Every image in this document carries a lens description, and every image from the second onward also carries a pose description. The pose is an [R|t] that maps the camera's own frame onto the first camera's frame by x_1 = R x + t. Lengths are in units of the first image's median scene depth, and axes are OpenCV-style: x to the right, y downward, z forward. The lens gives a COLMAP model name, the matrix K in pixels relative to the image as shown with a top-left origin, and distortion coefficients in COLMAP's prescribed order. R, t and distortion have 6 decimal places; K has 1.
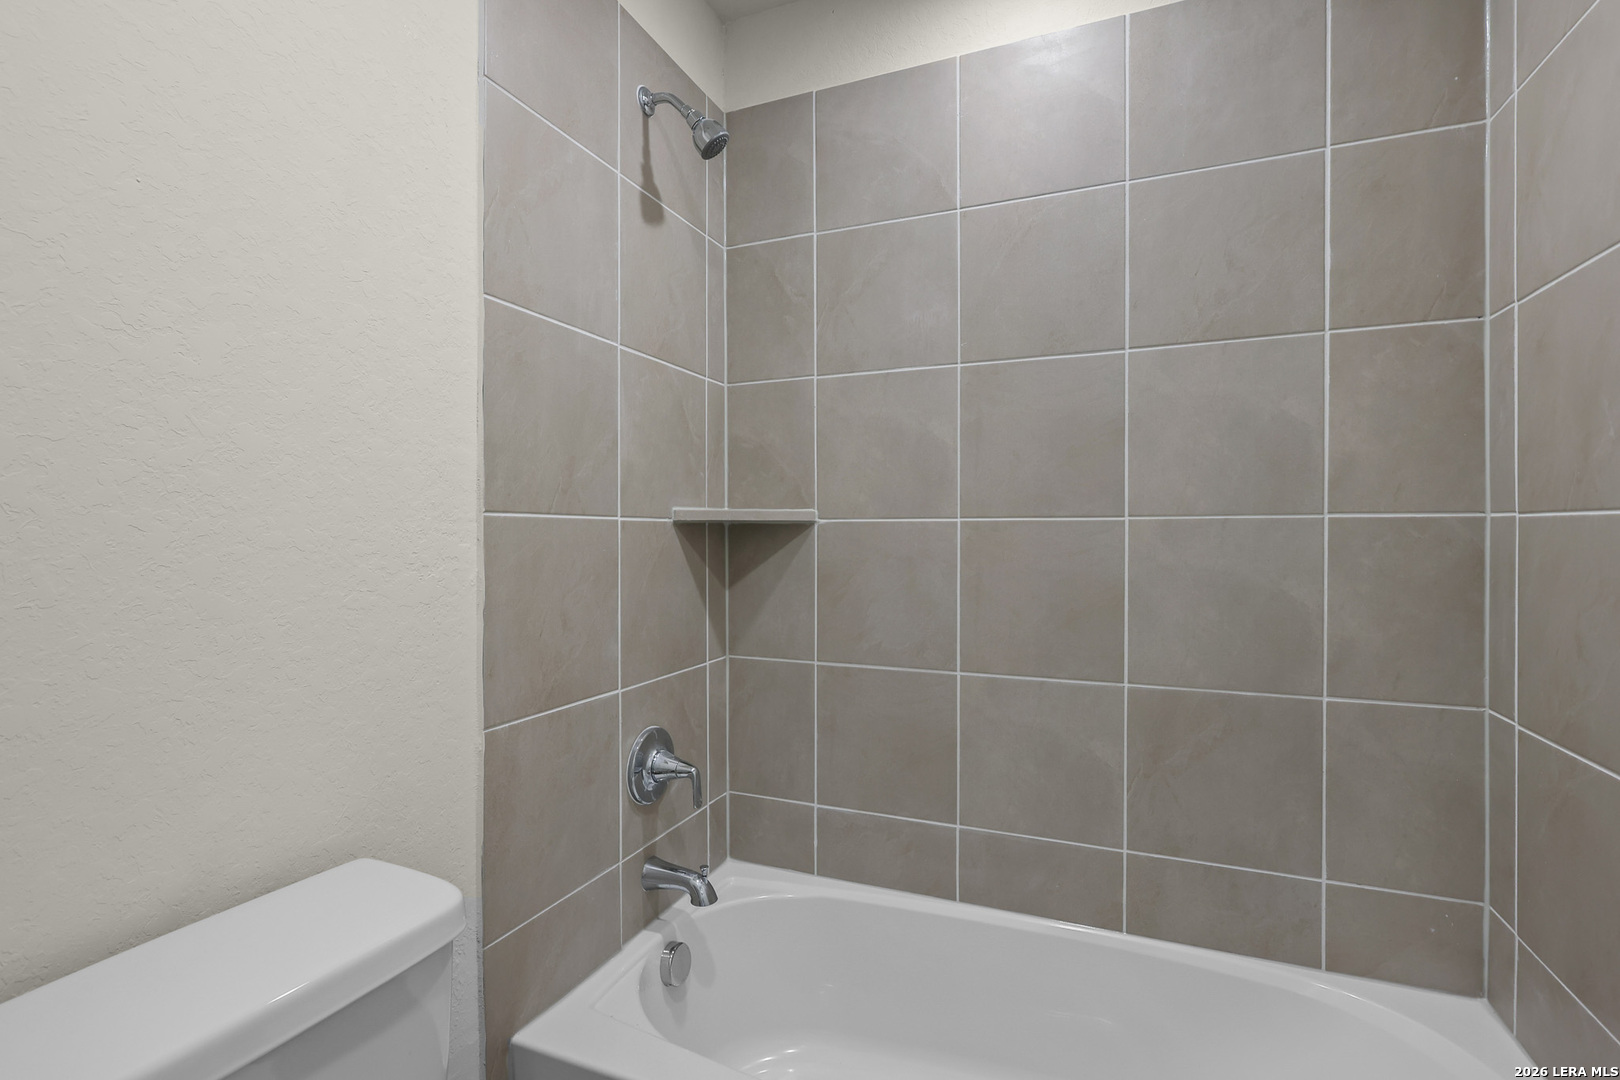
lens RADIAL K [[764.3, 0, 810.3], [0, 764.3, 528.2], [0, 0, 1]] dist [-0.000633, 0.000071]
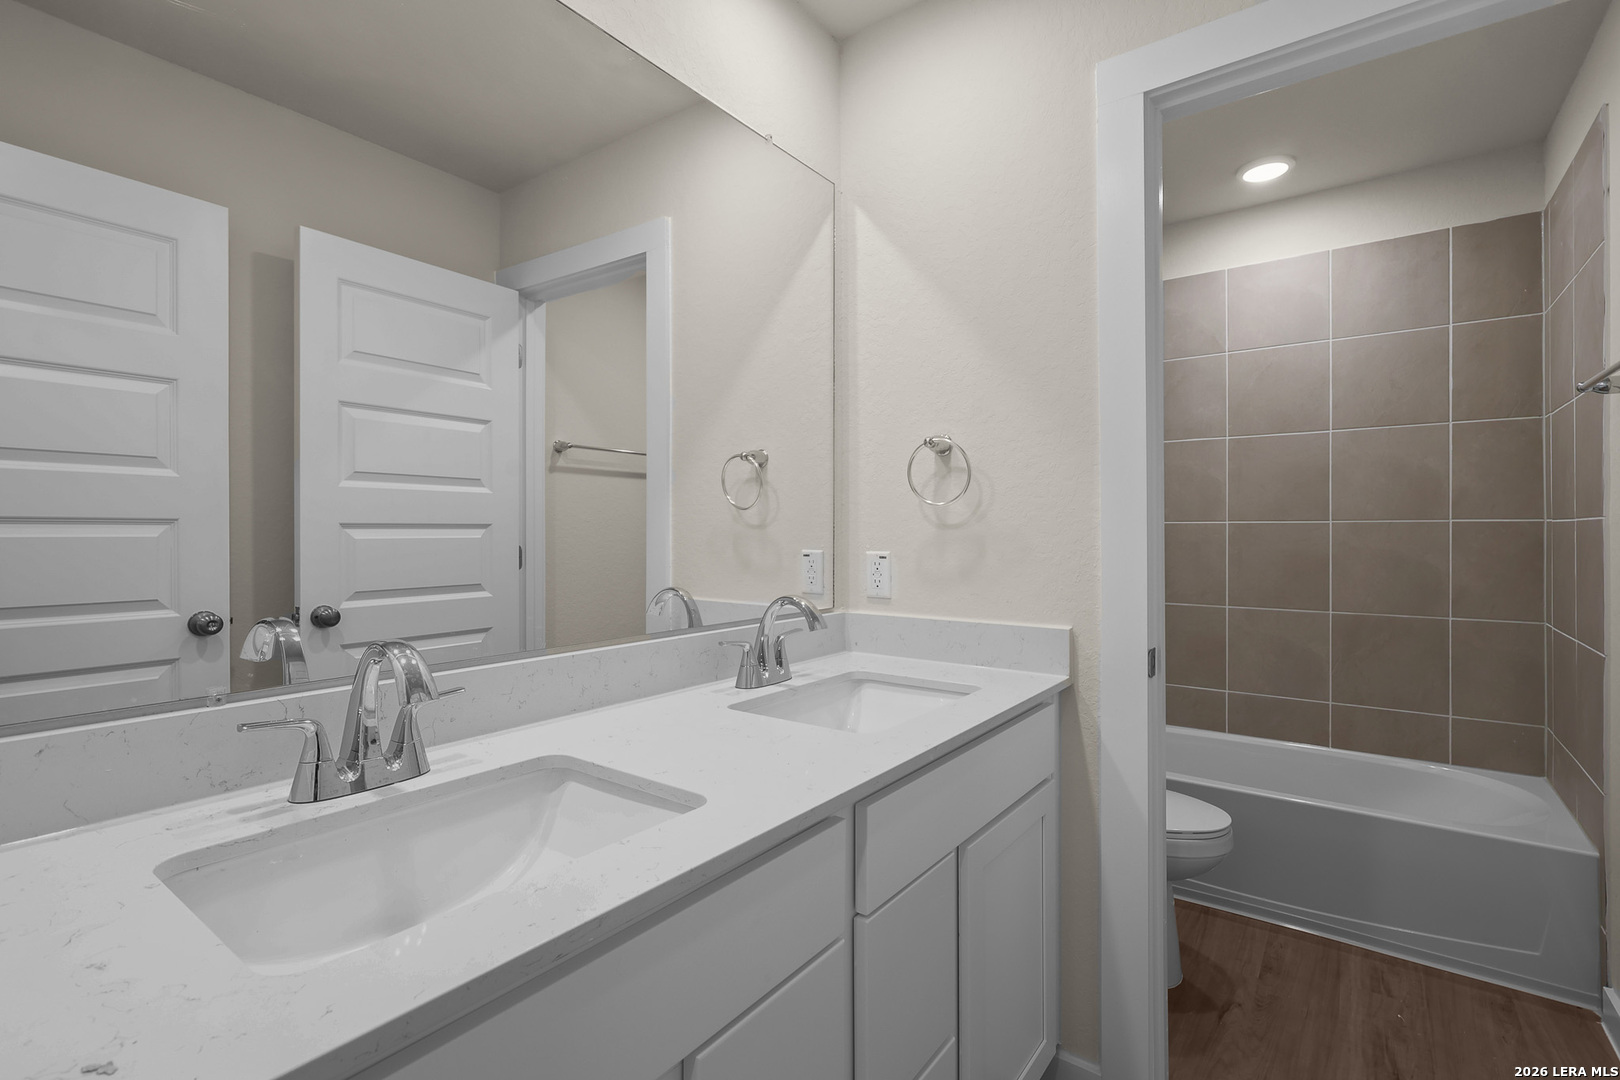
lens RADIAL K [[743.8, 0, 812.9], [0, 743.8, 522.0], [0, 0, 1]] dist [0.000206, -0.000137]
pose [[0.971086, 0.000475, -0.238729, -0.399912], [-0.002104, 0.999976, -0.006570, 0.002594], [0.238720, 0.006882, 0.971064, -1.122299]]
